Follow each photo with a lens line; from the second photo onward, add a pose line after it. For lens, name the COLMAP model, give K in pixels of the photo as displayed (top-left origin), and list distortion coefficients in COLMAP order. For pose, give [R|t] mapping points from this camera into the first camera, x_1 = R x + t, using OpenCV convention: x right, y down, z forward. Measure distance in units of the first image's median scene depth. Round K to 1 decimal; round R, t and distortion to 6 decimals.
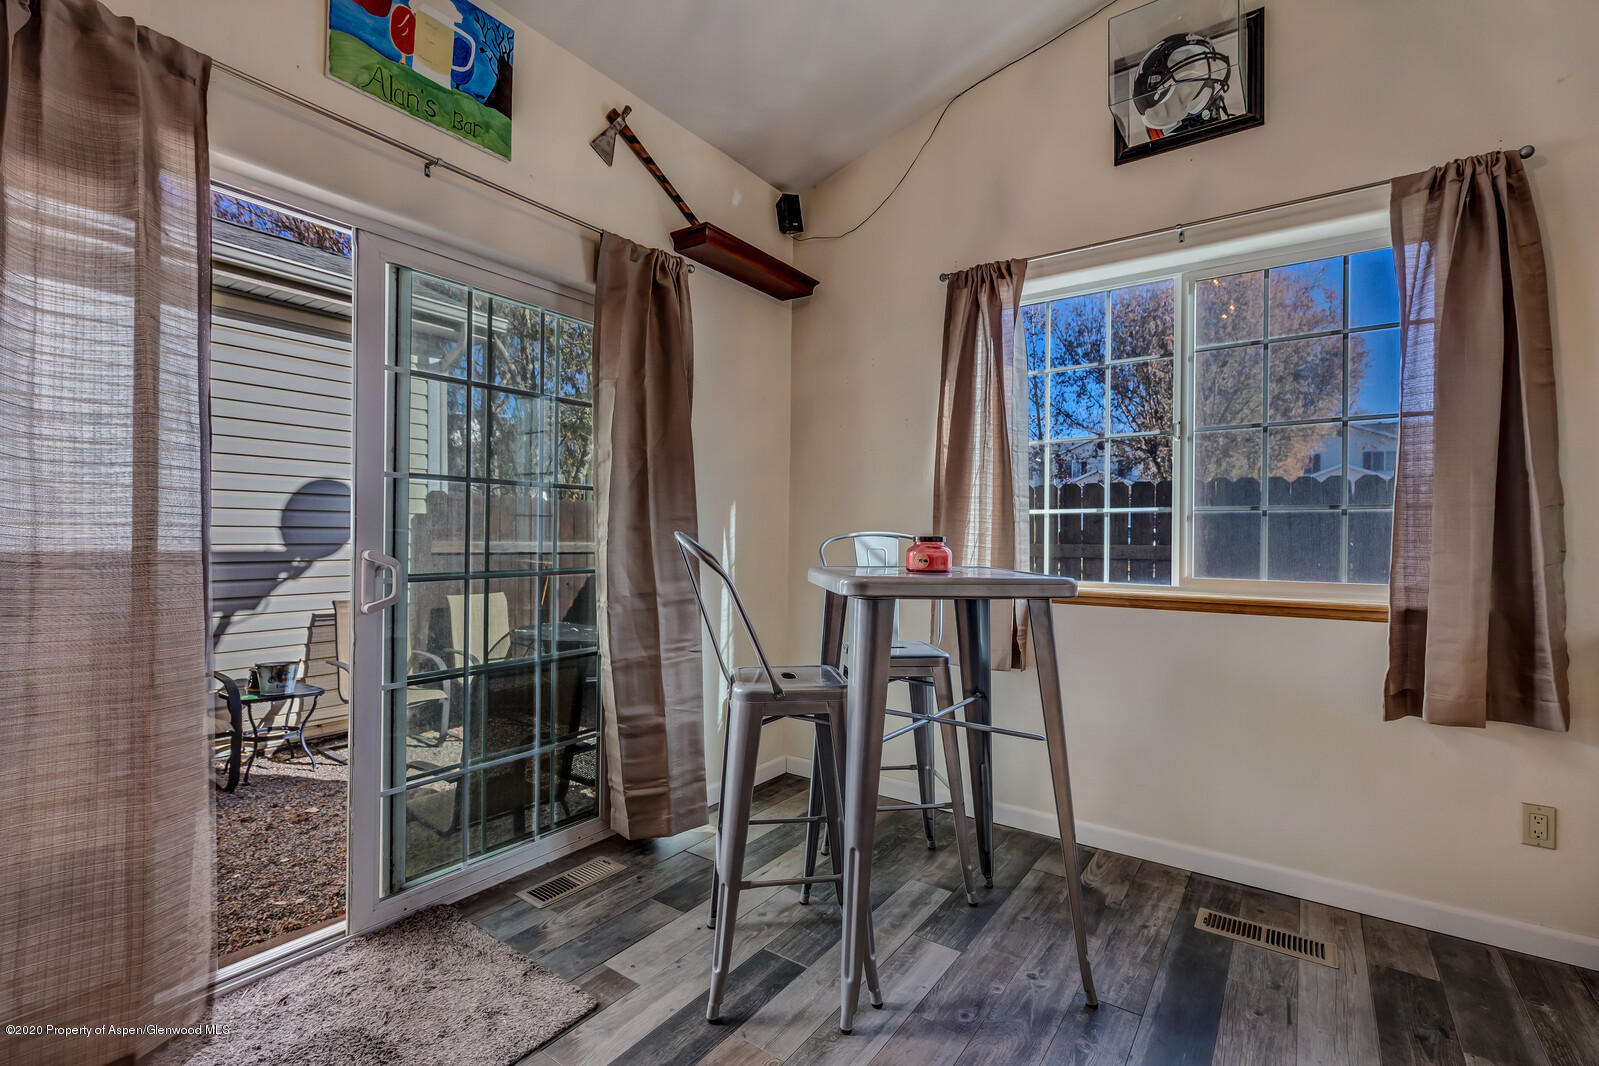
lens RADIAL K [[742.8, 0, 799.0], [0, 742.8, 538.0], [0, 0, 1]] dist [0.015540, 0.000690]
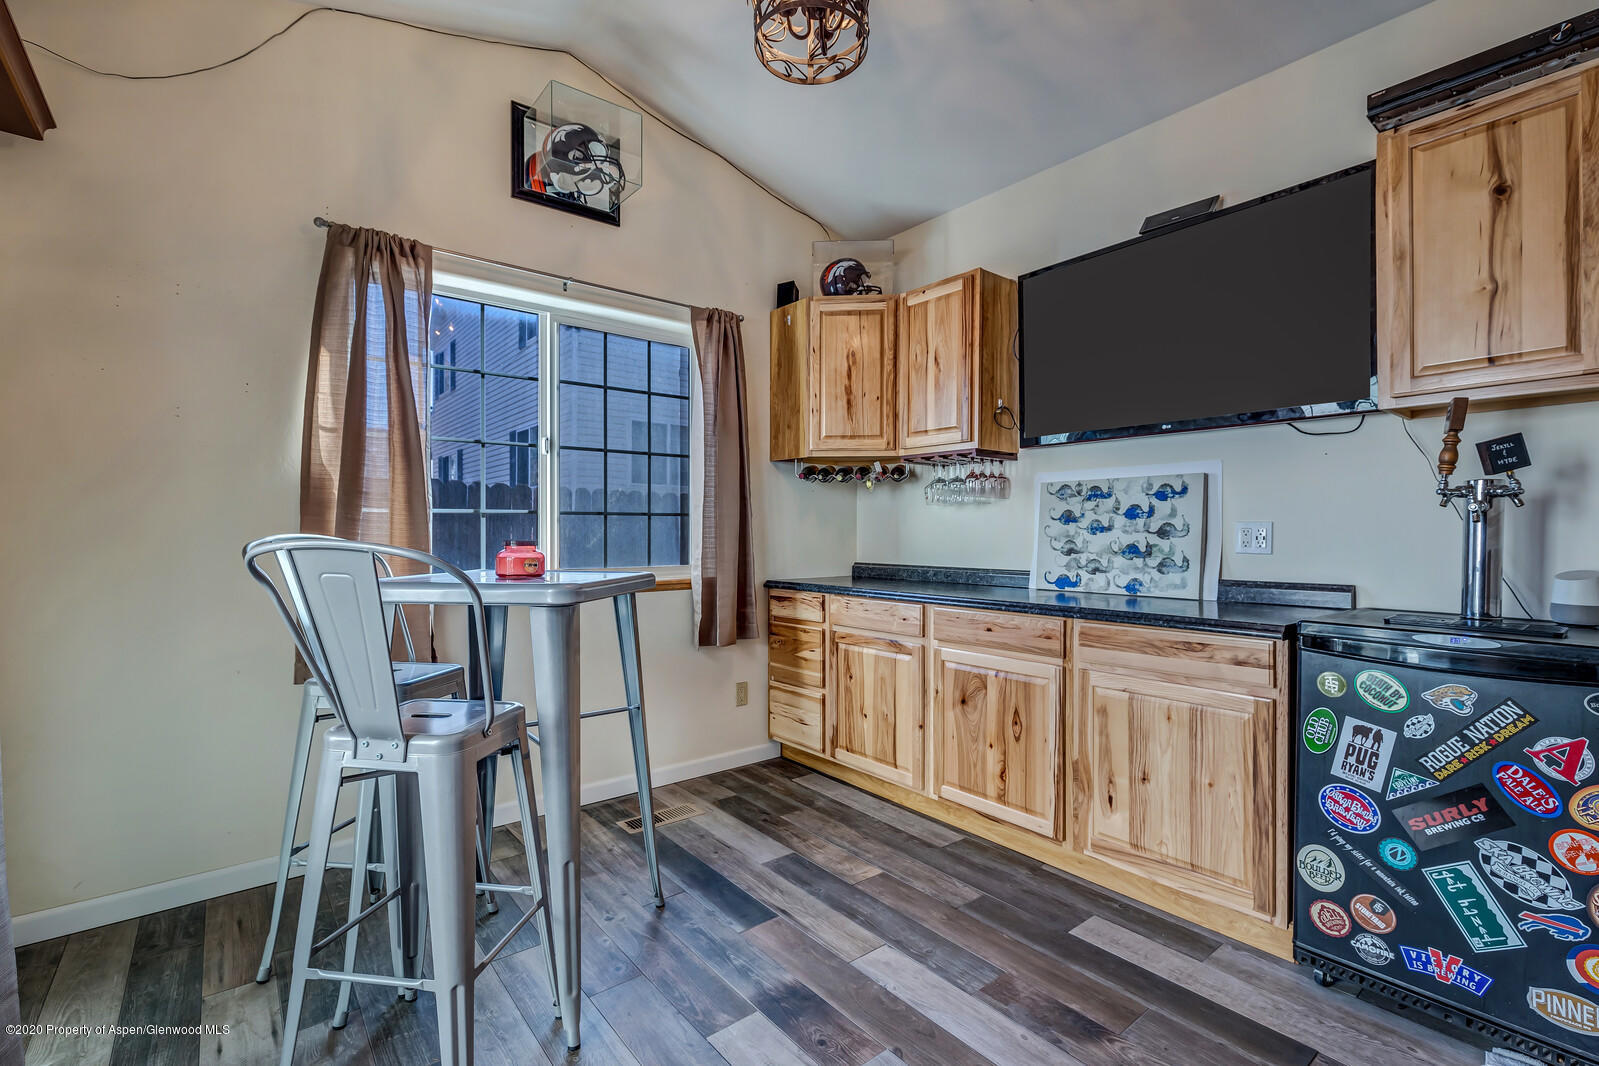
lens RADIAL K [[742.8, 0, 800.2], [0, 742.8, 541.6], [0, 0, 1]] dist [0.015540, 0.000690]
pose [[0.262559, -0.020385, 0.964701, -0.640381], [0.006307, 0.999792, 0.019409, -0.015337], [-0.964895, 0.000989, 0.262633, 0.370758]]
